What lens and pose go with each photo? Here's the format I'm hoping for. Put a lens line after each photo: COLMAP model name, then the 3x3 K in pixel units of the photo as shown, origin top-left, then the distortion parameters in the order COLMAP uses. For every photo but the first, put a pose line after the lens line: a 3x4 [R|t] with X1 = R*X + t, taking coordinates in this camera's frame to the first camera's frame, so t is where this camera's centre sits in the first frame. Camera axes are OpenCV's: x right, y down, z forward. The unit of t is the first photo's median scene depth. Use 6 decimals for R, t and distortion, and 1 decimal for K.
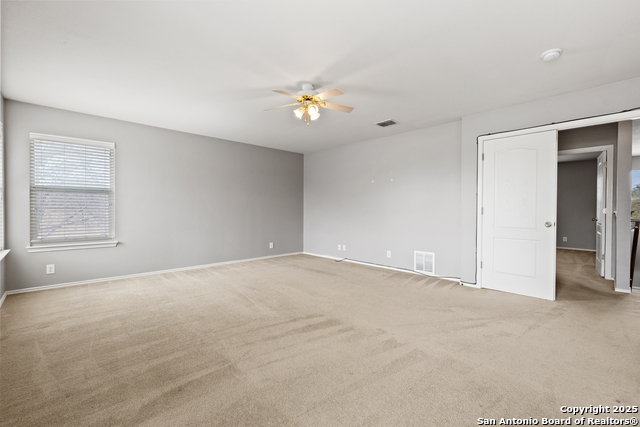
lens RADIAL K [[285.2, 0, 316.6], [0, 285.2, 213.9], [0, 0, 1]] dist [0.004567, 0.000214]
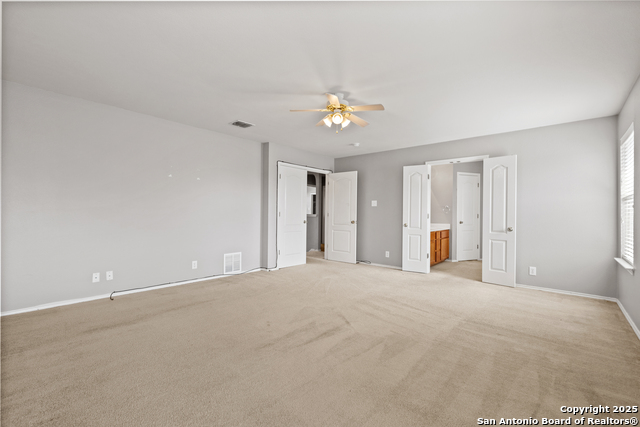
lens RADIAL K [[285.2, 0, 318.5], [0, 285.2, 213.9], [0, 0, 1]] dist [0.004567, 0.000214]
pose [[-0.113385, -0.003083, 0.993546, -0.639542], [0.005635, 0.999977, 0.003746, -0.012633], [-0.993535, 0.006024, -0.113365, 0.727233]]
